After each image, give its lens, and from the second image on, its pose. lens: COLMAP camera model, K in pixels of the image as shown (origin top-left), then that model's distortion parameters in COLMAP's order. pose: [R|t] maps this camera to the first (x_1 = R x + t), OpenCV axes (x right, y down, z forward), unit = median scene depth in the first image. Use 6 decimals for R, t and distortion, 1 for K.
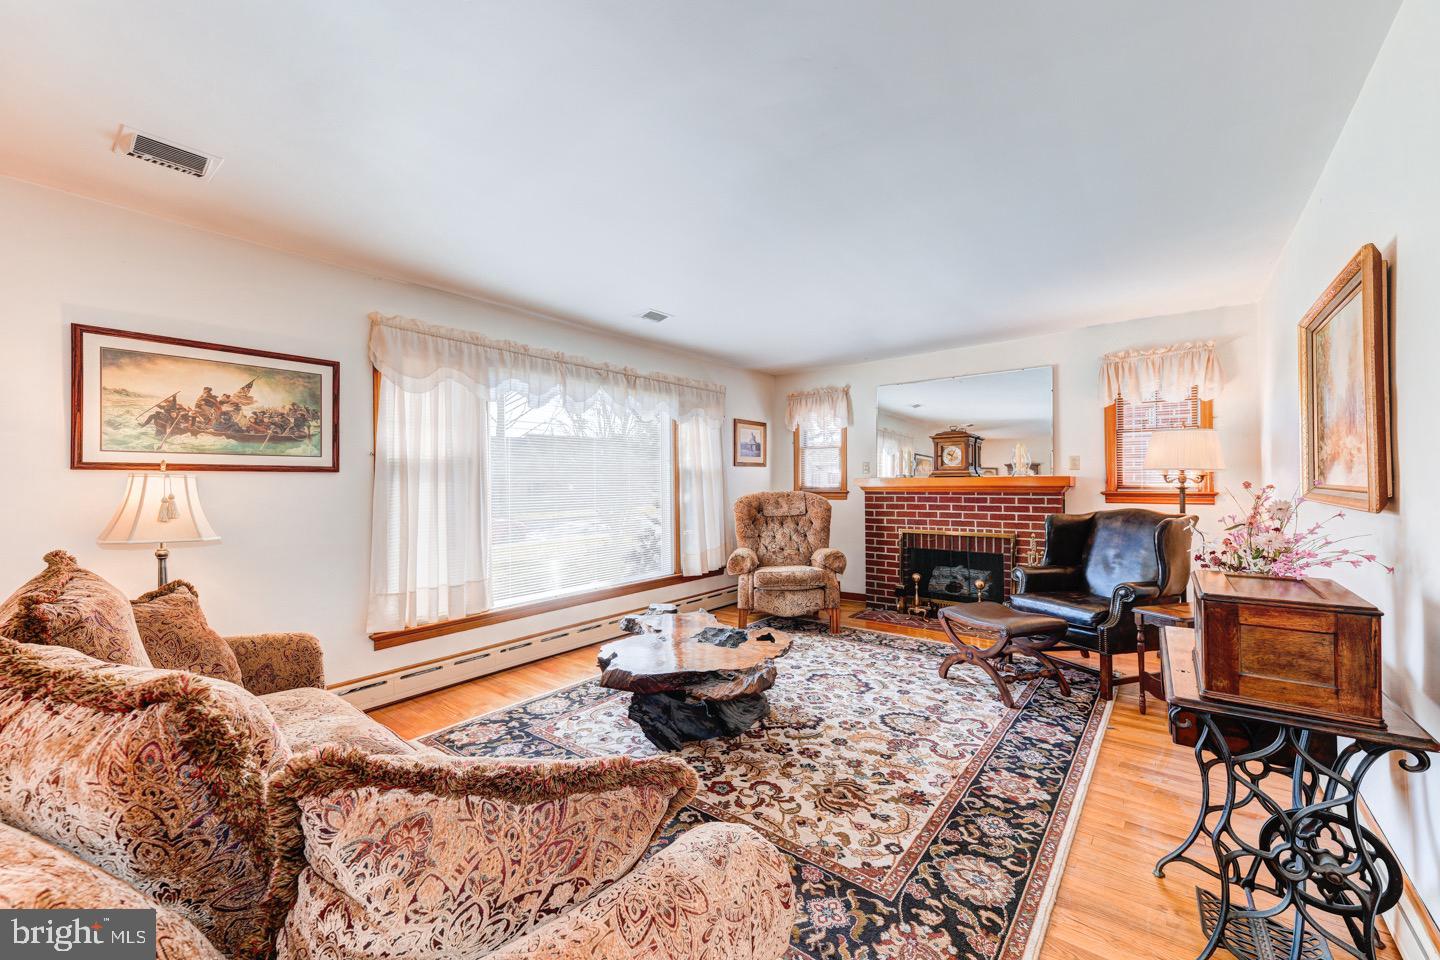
lens RADIAL K [[598.2, 0, 713.9], [0, 598.2, 474.4], [0, 0, 1]] dist [0.000137, 0.000092]
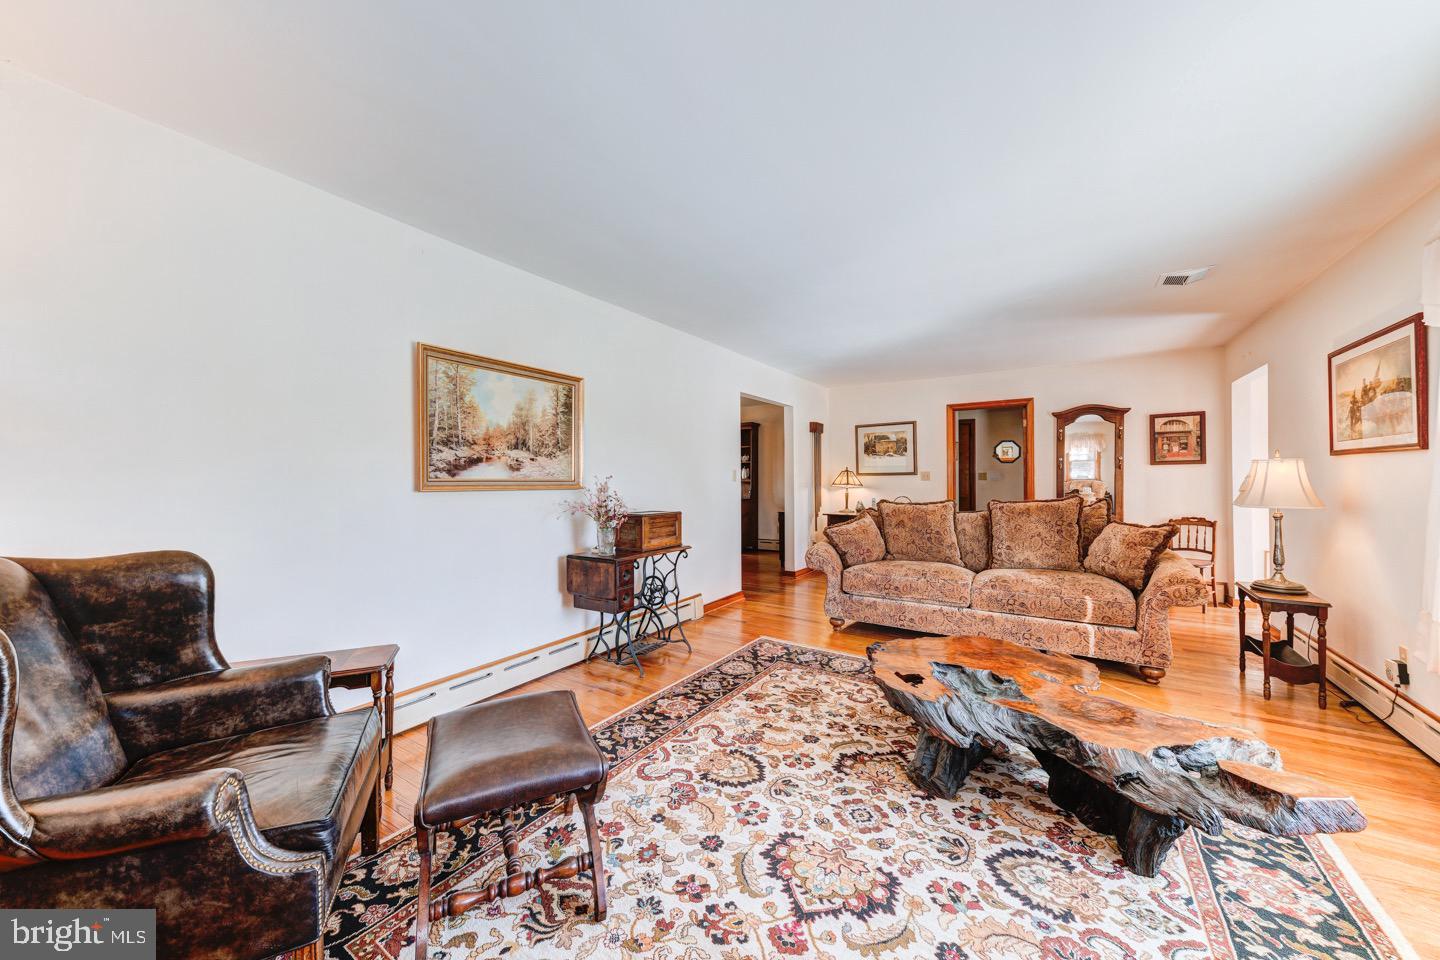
lens RADIAL K [[502.5, 0, 720.0], [0, 502.5, 480.0], [0, 0, 1]] dist [-0.001737, -0.000367]
pose [[-0.996078, 0.018508, -0.086517, 0.444032], [0.019652, 0.999730, -0.012388, 0.035558], [0.086264, -0.014040, -0.996173, 1.907809]]
